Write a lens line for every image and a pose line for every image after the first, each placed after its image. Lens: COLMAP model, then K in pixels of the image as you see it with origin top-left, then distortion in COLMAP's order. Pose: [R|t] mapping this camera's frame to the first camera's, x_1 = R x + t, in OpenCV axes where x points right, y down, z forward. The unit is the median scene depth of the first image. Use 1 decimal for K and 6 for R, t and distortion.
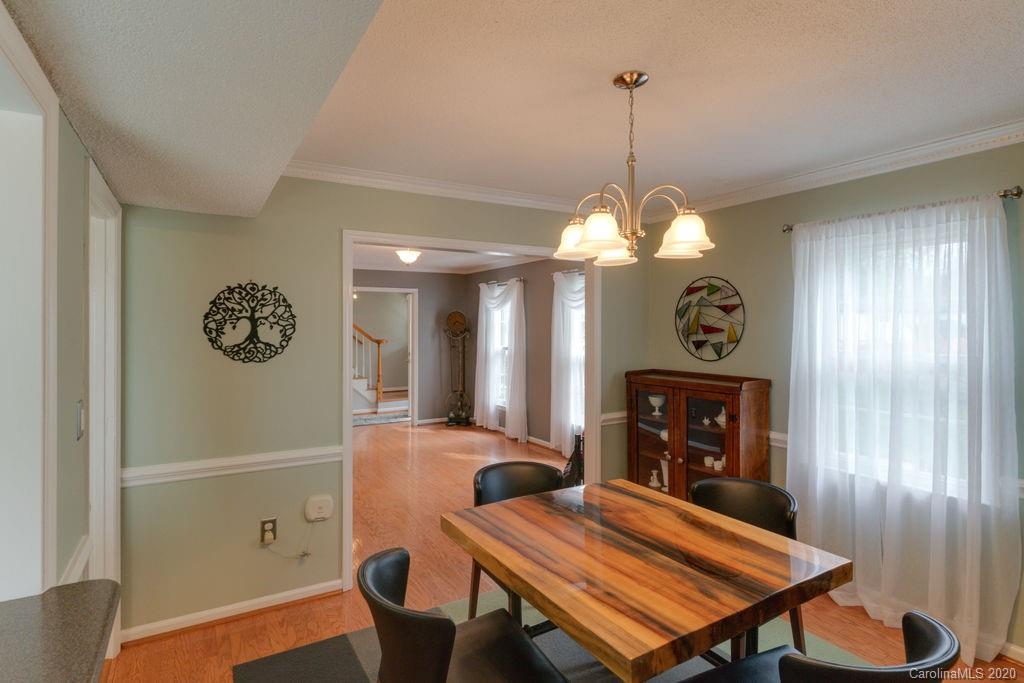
lens RADIAL K [[520.3, 0, 510.9], [0, 520.3, 336.1], [0, 0, 1]] dist [-0.001828, -0.000261]
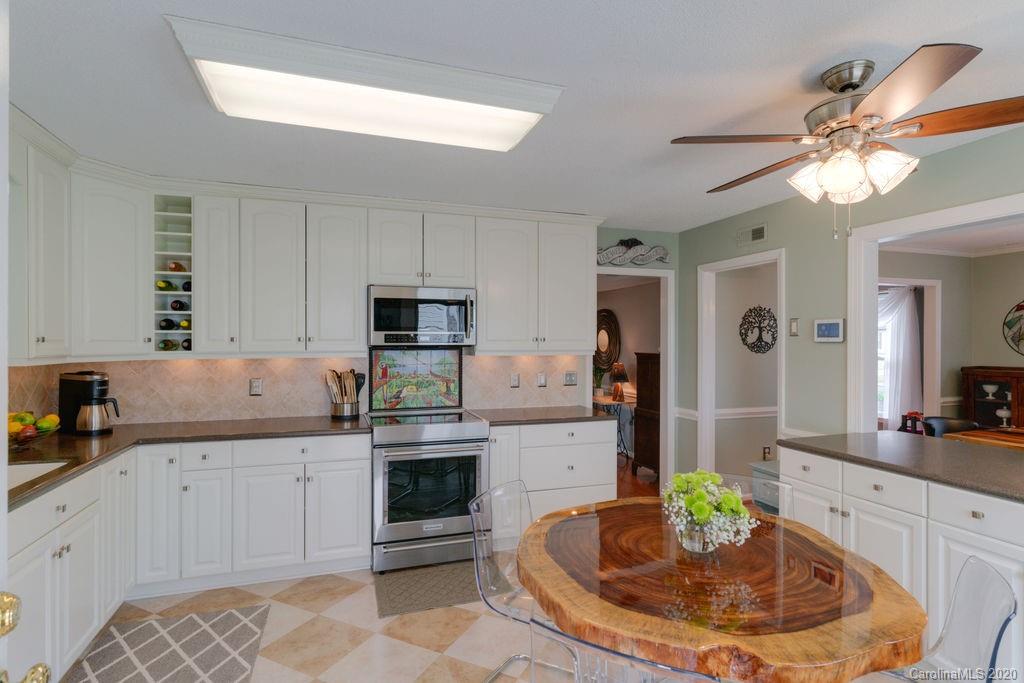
lens RADIAL K [[520.3, 0, 512.7], [0, 520.3, 342.7], [0, 0, 1]] dist [-0.001828, -0.000261]
pose [[0.977784, 0.008488, -0.209445, -0.919571], [-0.009609, 0.999944, -0.004337, 0.031352], [0.209396, 0.006253, 0.977811, -0.825671]]
